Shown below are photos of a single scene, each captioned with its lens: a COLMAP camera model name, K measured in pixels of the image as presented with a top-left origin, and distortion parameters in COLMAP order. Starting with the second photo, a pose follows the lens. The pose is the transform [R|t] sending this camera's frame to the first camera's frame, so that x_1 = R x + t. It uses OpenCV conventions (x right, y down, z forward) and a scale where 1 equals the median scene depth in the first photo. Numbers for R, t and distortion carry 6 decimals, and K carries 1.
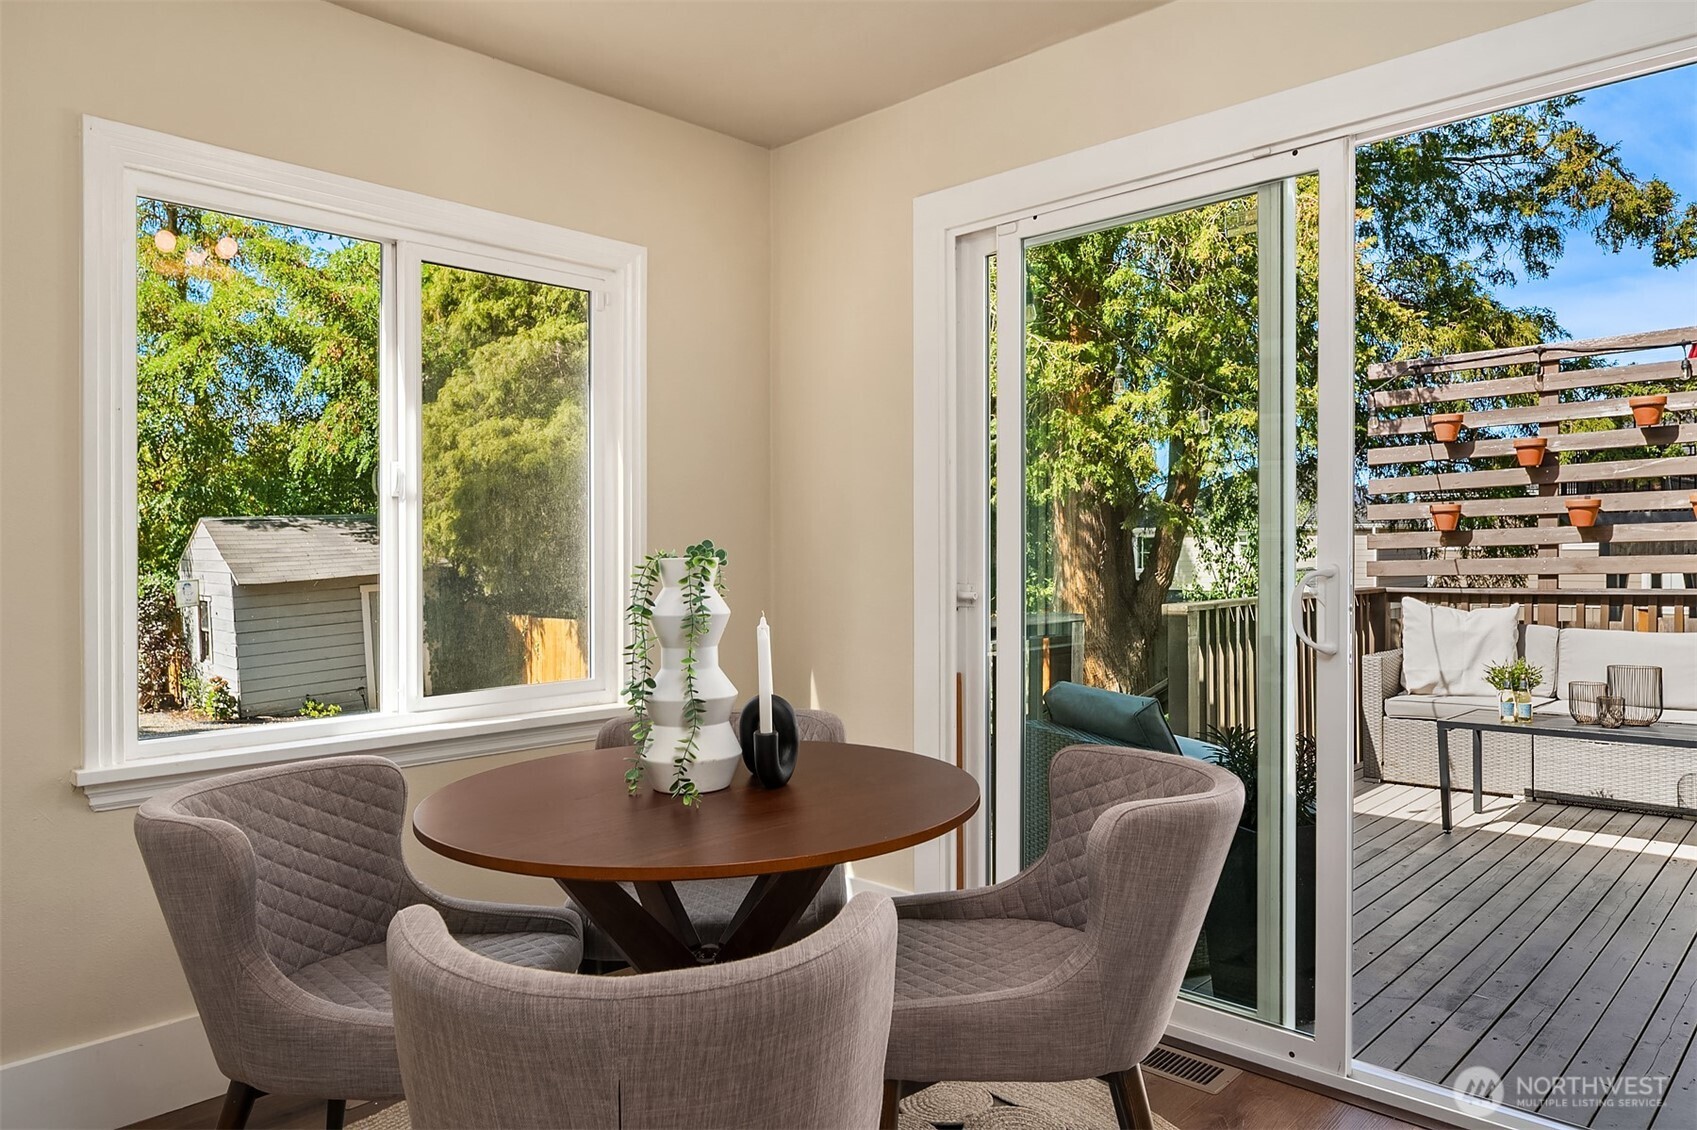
lens RADIAL K [[1116.9, 0, 847.0], [0, 1116.9, 539.9], [0, 0, 1]] dist [-0.003821, -0.004045]
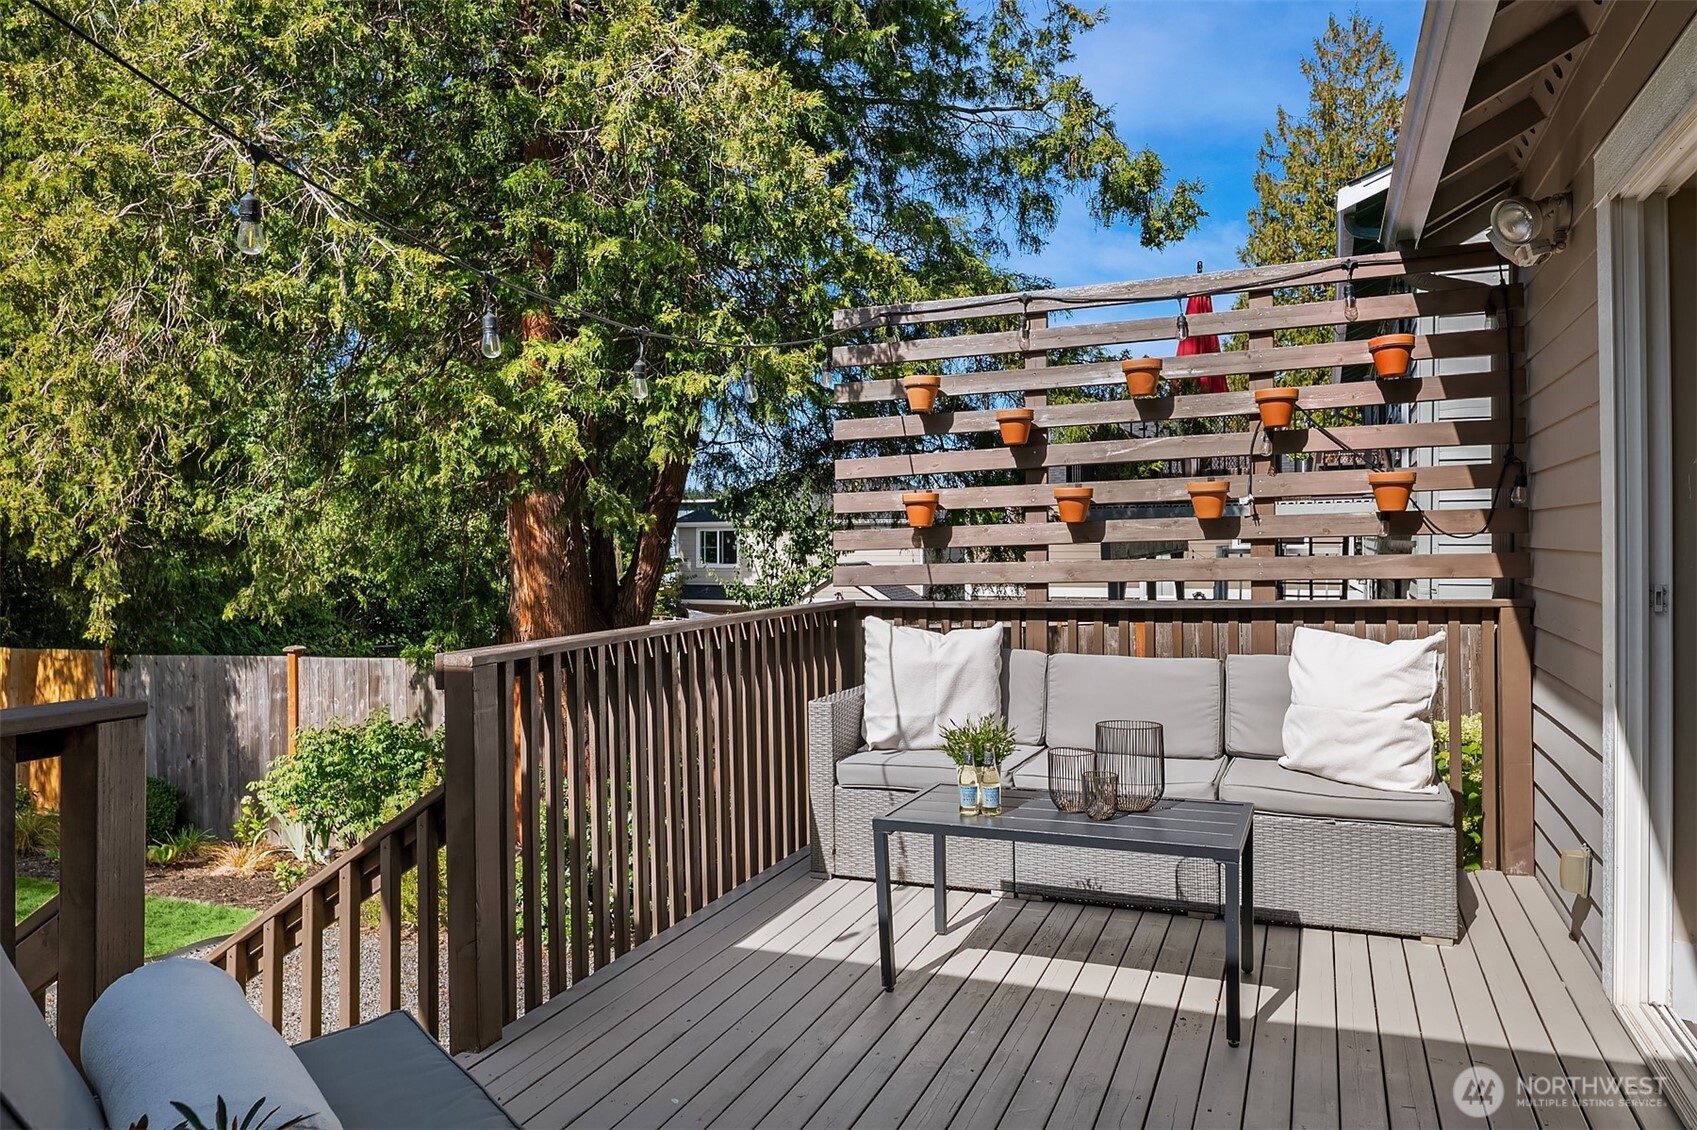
lens RADIAL K [[1116.9, 0, 847.0], [0, 1116.9, 539.9], [0, 0, 1]] dist [-0.003821, -0.004045]
pose [[0.932994, 0.000723, 0.359892, 0.221304], [0.005267, 0.999863, -0.015662, 0.011738], [-0.359854, 0.016508, 0.932863, 0.313986]]
